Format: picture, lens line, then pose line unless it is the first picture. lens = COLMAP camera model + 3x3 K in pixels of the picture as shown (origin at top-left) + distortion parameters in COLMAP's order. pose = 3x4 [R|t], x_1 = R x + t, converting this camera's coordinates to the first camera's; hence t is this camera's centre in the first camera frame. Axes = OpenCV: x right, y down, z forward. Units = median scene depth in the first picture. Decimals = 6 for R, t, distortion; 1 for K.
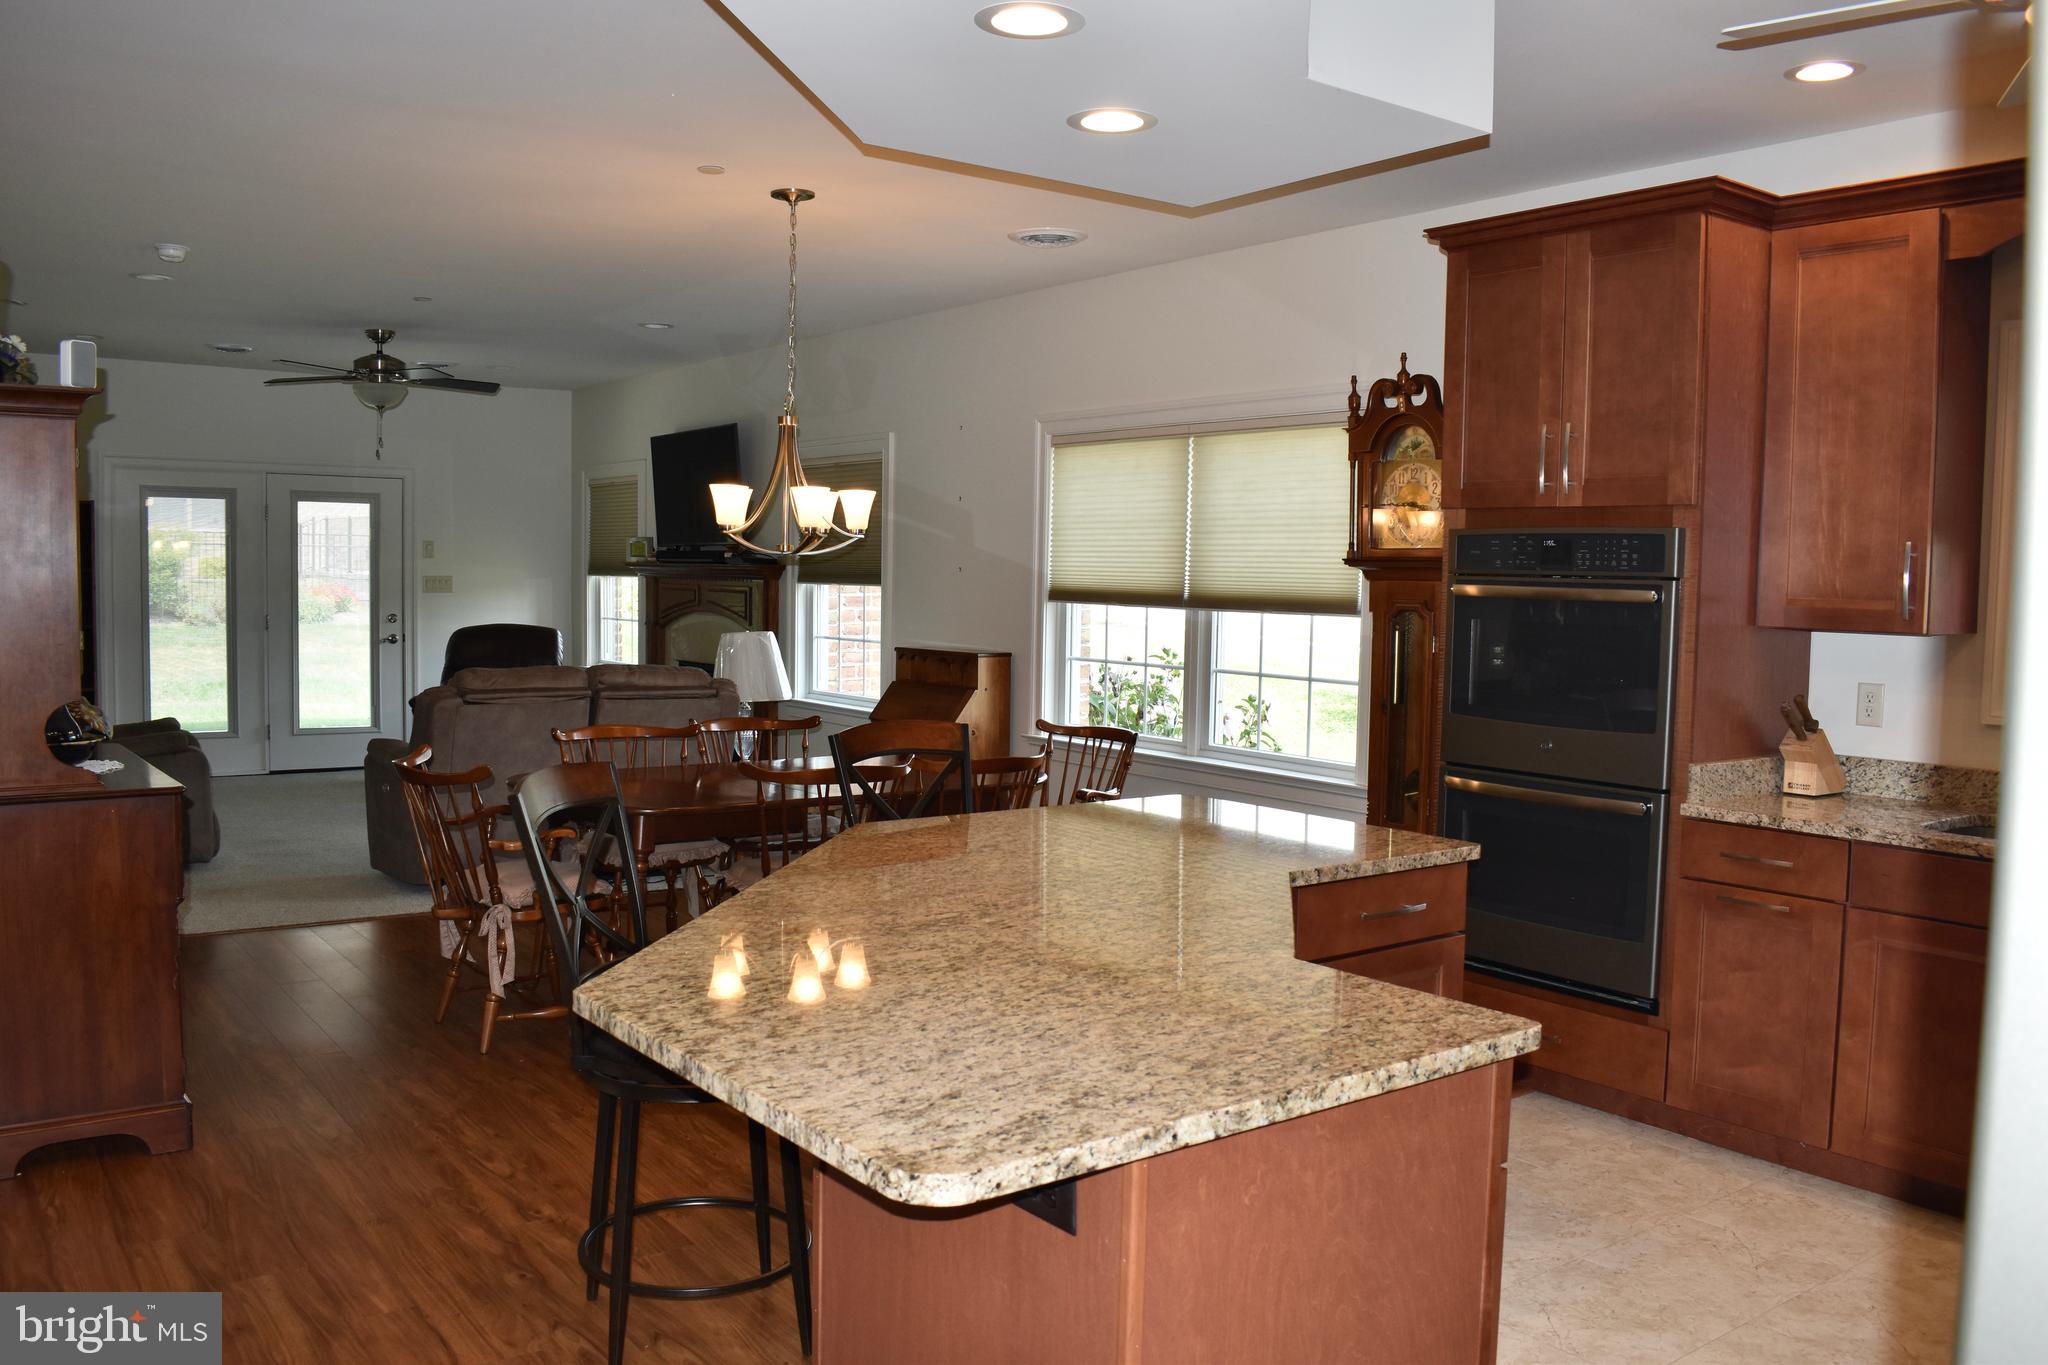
lens RADIAL K [[1590.5, 0, 1009.2], [0, 1590.5, 671.3], [0, 0, 1]] dist [-0.091922, 0.011260]
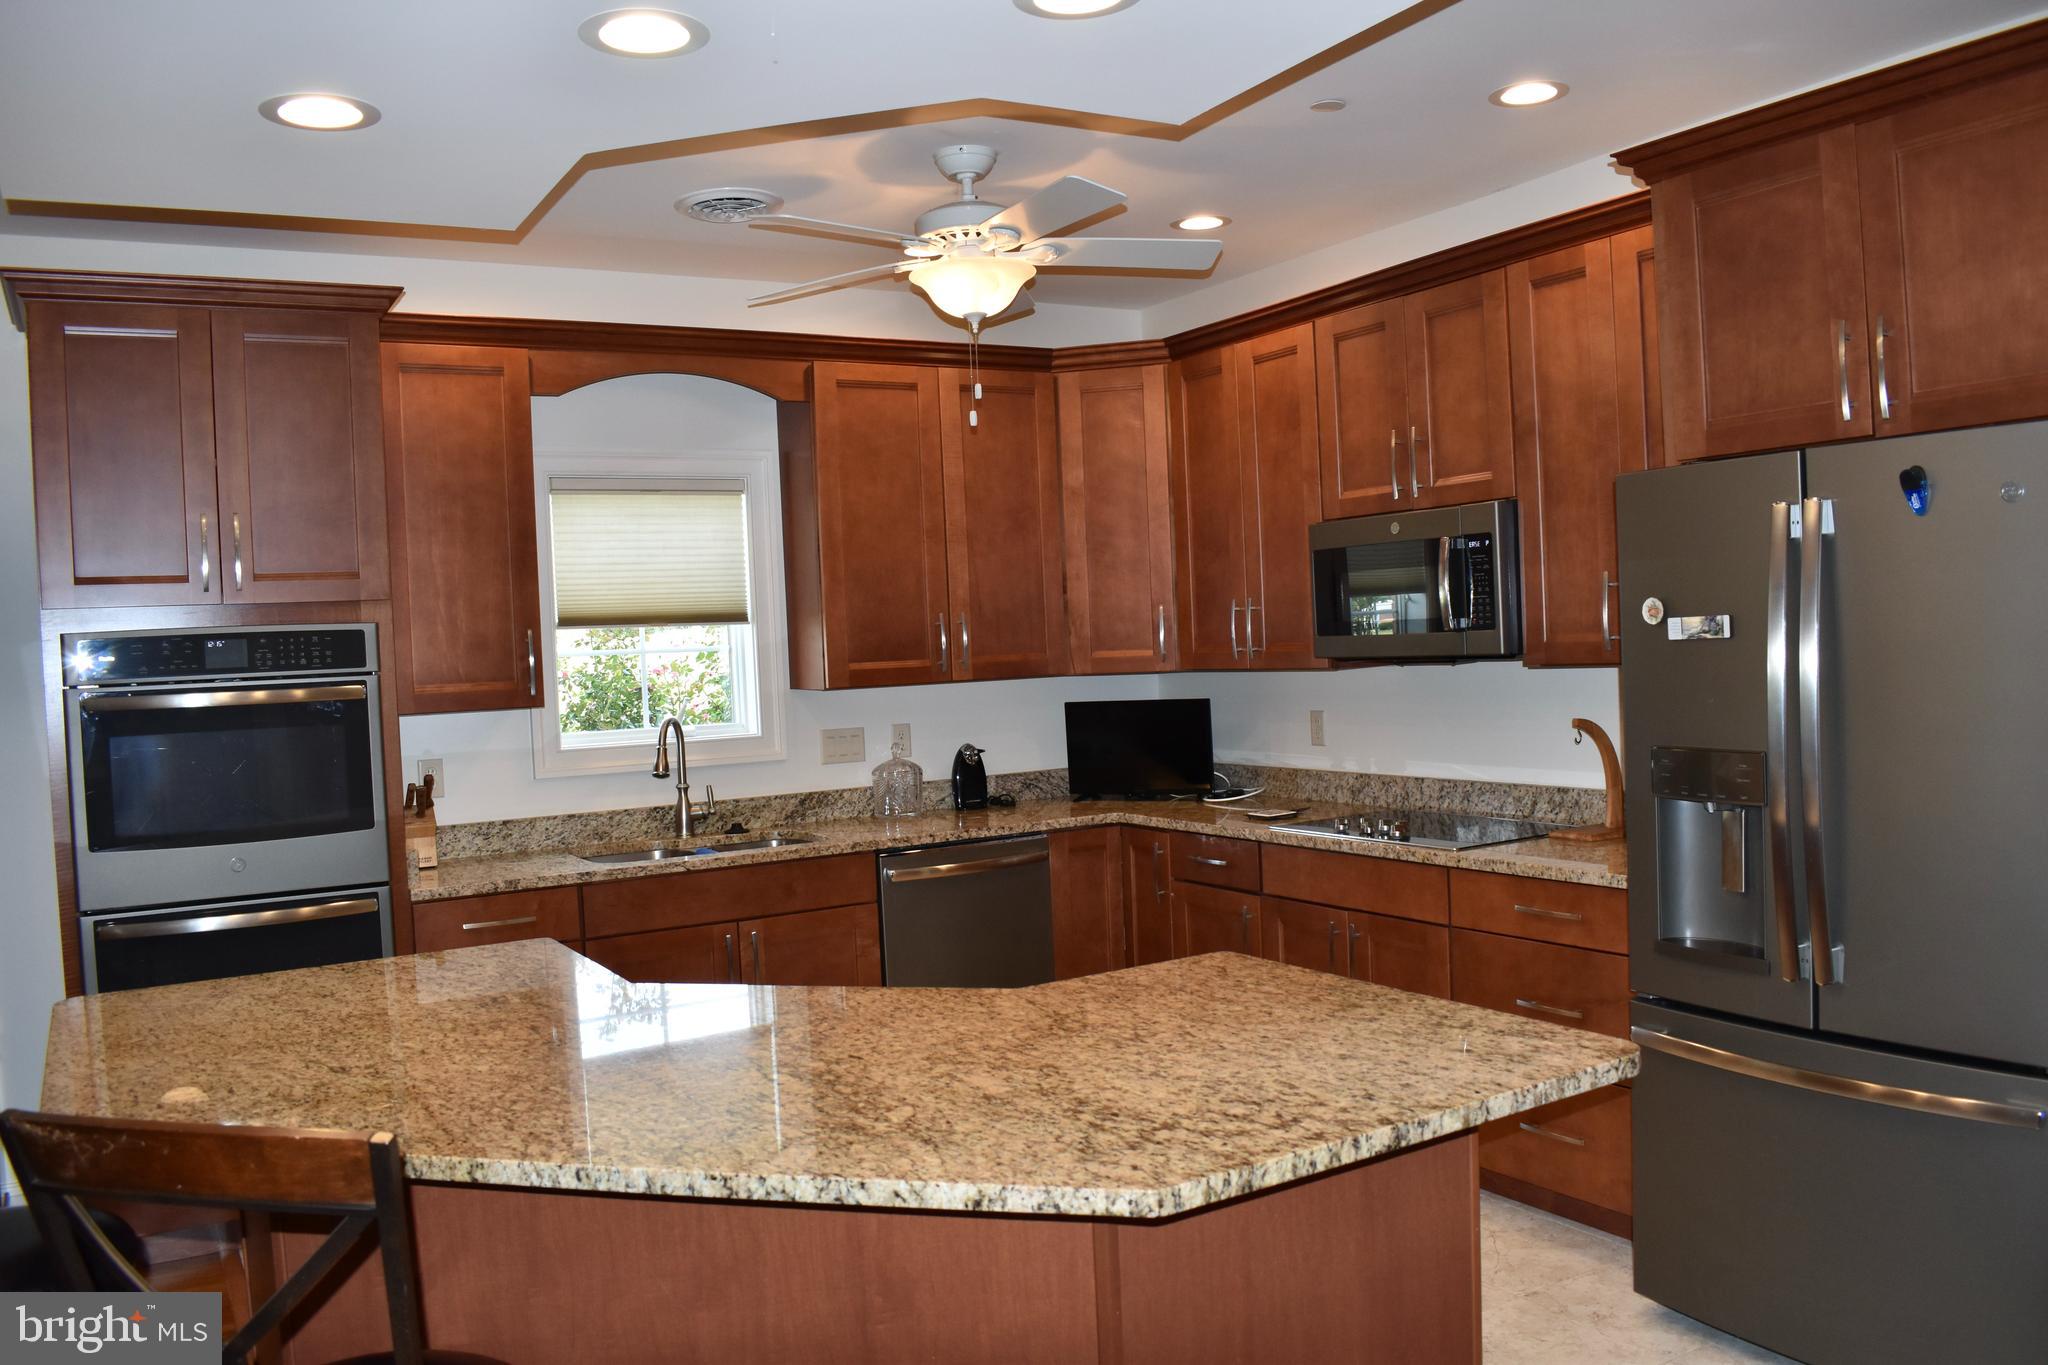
lens RADIAL K [[1590.5, 0, 1005.6], [0, 1590.5, 679.7], [0, 0, 1]] dist [-0.091922, 0.011260]
pose [[0.121075, -0.050522, 0.991357, -0.288316], [0.110612, 0.993171, 0.037105, -0.025744], [-0.986461, 0.105164, 0.125837, 0.255131]]
